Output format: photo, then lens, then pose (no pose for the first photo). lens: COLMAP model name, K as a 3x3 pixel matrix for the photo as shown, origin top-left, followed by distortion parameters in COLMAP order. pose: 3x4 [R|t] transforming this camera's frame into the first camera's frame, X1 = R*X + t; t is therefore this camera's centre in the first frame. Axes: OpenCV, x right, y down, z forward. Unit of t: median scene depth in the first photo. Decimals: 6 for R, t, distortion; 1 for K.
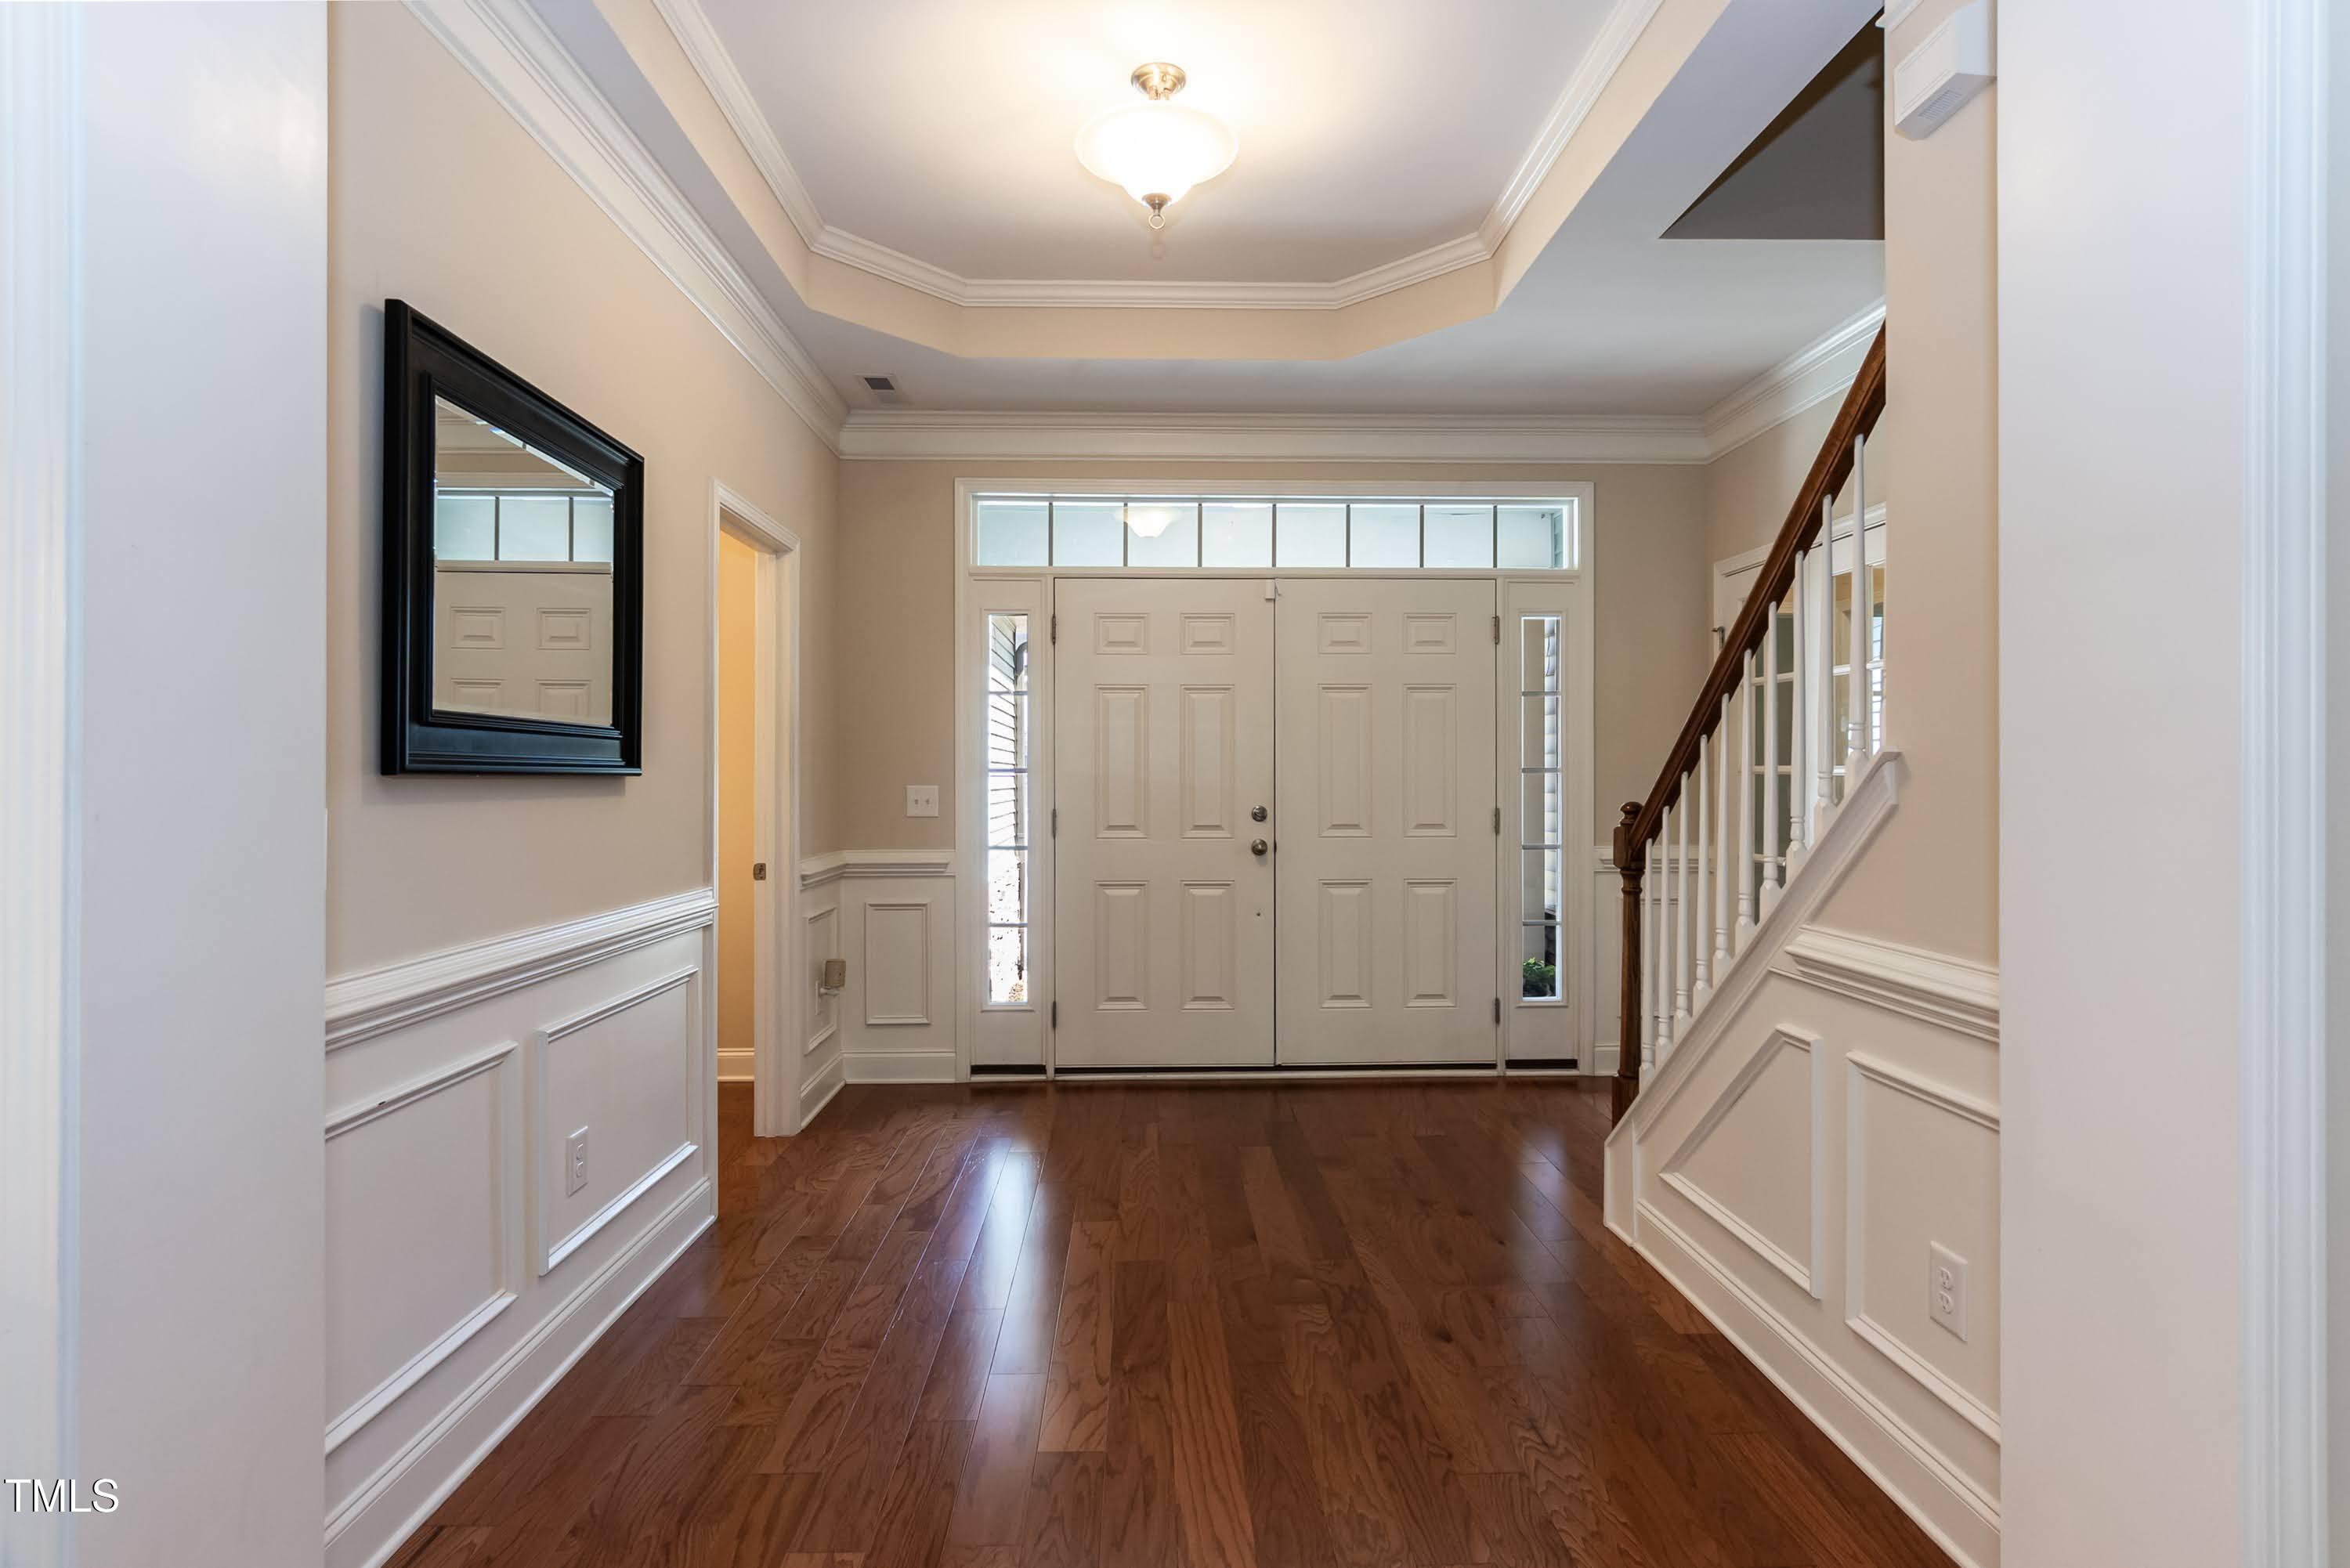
lens RADIAL K [[1236.3, 0, 1175.6], [0, 1236.3, 783.3], [0, 0, 1]] dist [0.003298, 0.000485]
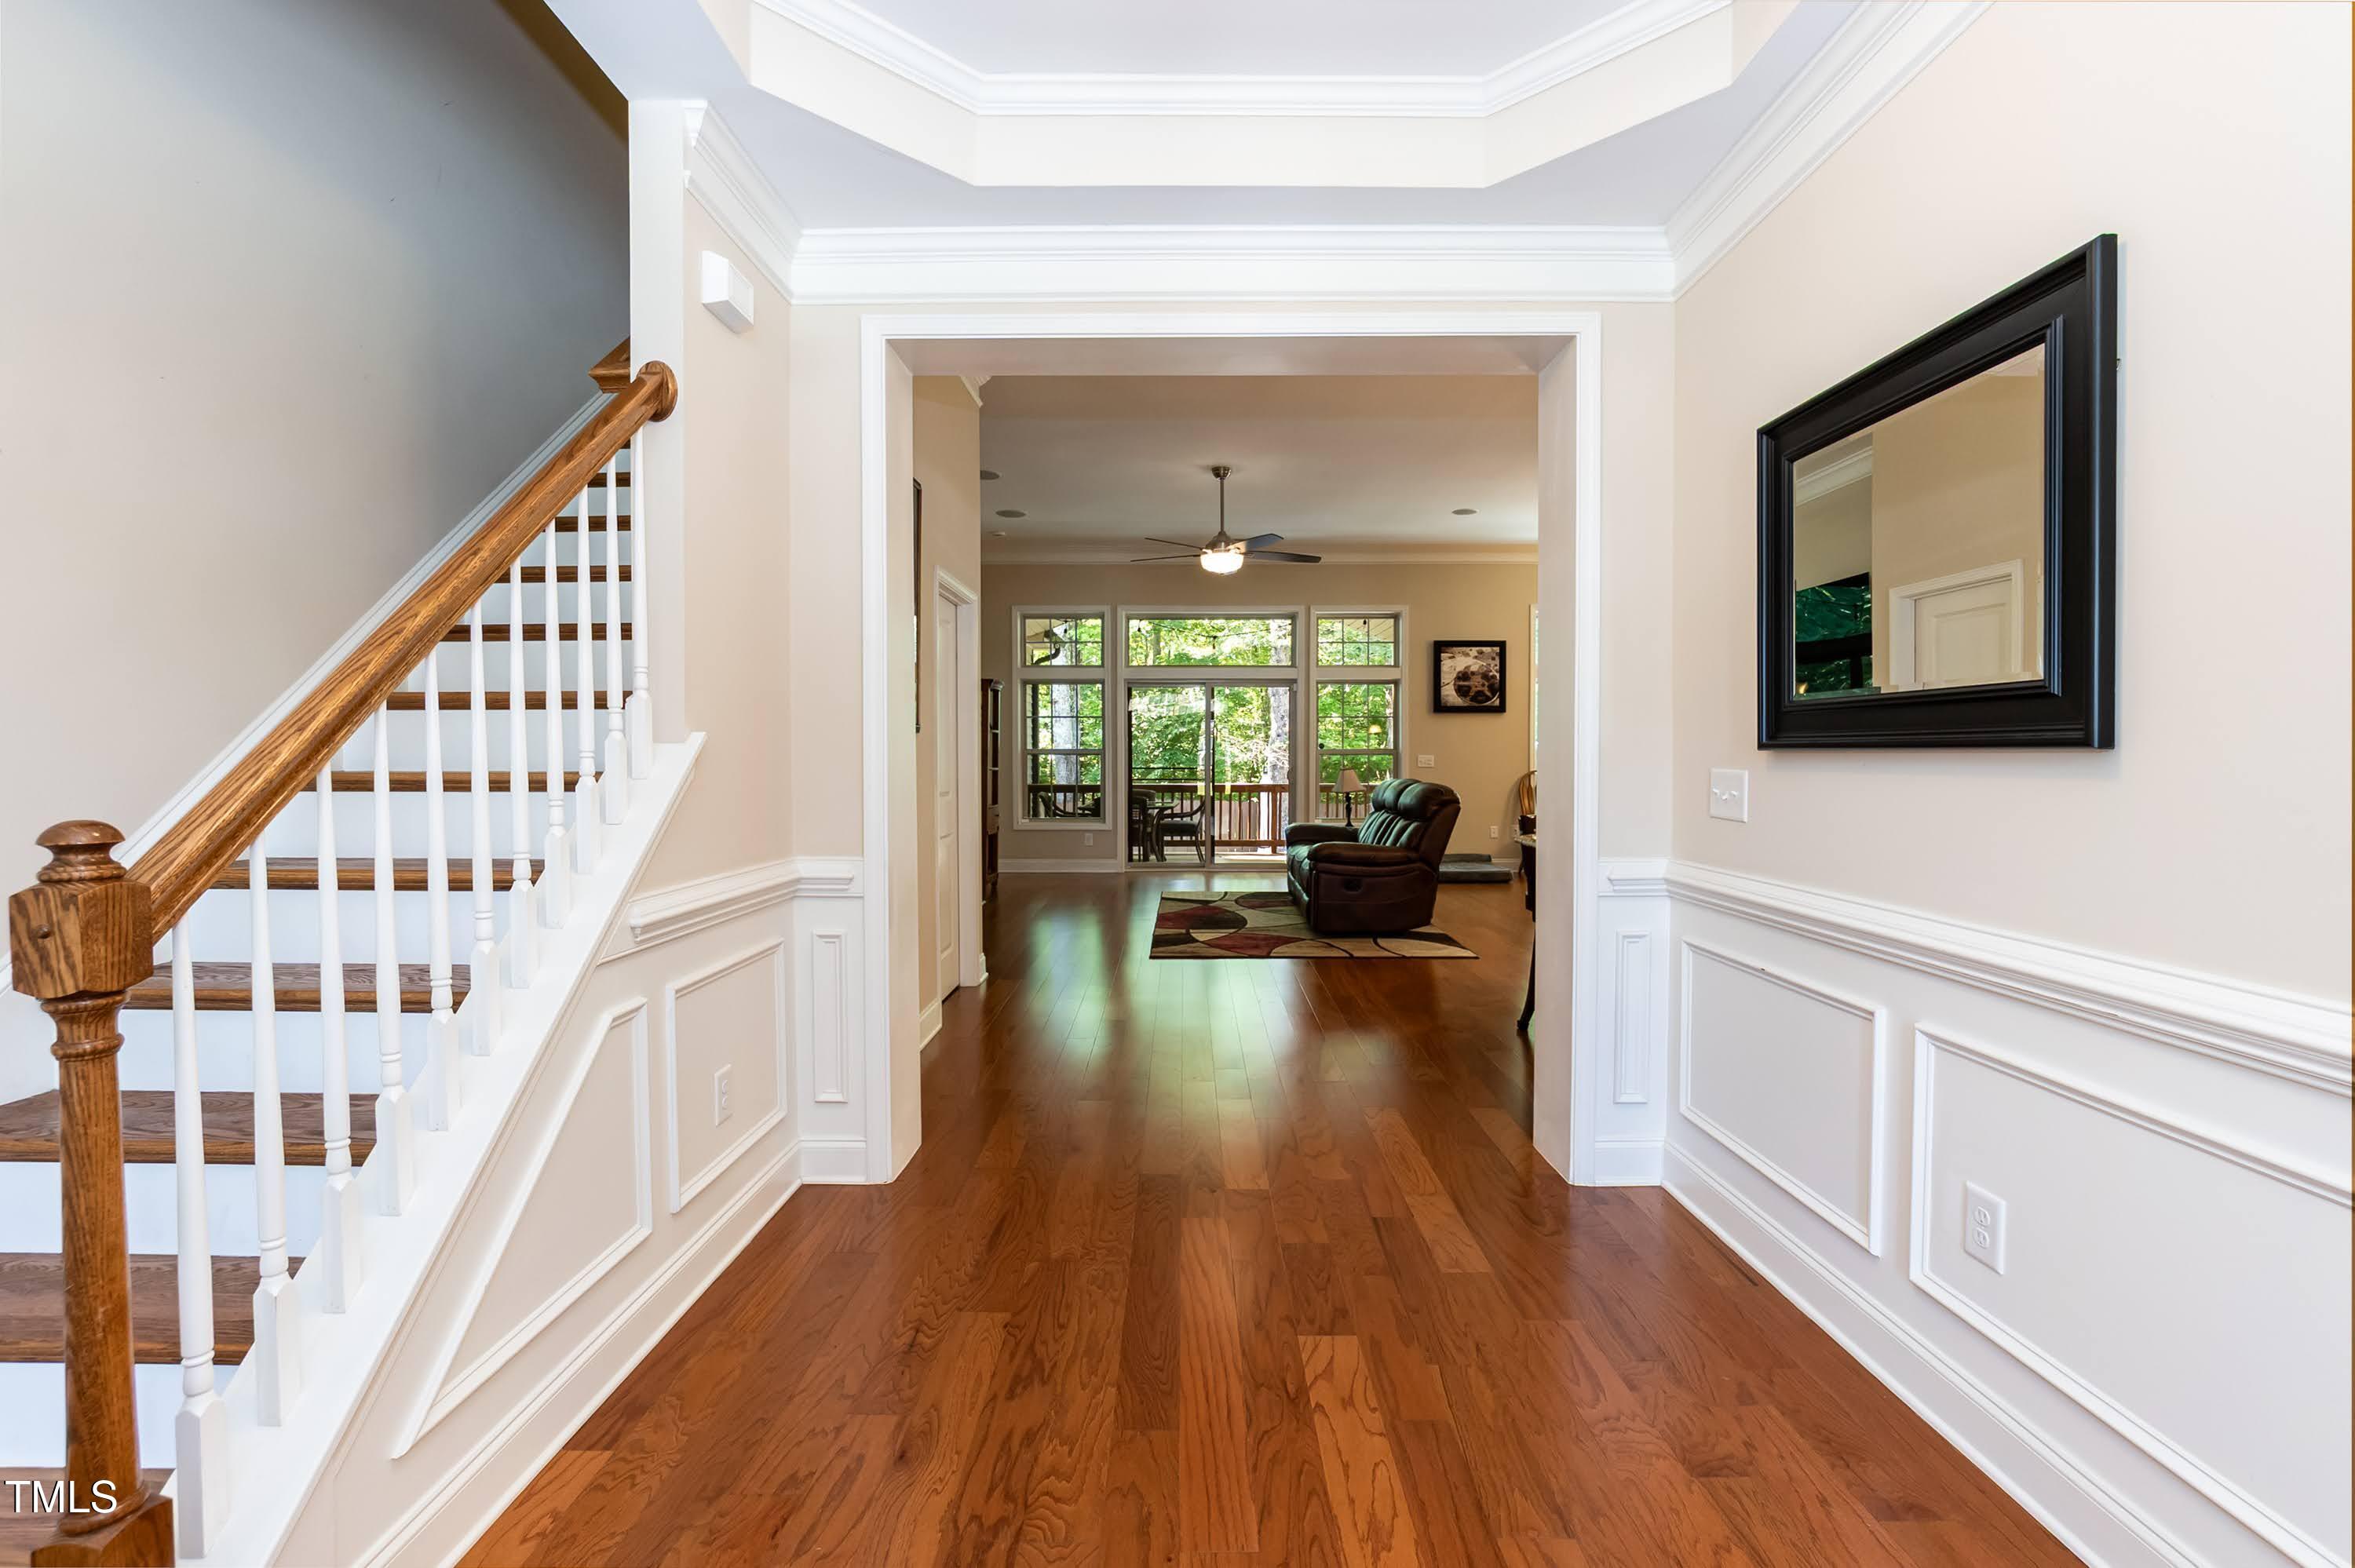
lens RADIAL K [[1022.4, 0, 1181.8], [0, 1022.4, 774.7], [0, 0, 1]] dist [-0.026557, 0.007226]
pose [[-0.999483, 0.003158, 0.031994, 0.018780], [0.003842, 0.999765, 0.021321, -0.005803], [-0.031919, 0.021433, -0.999261, 1.844463]]
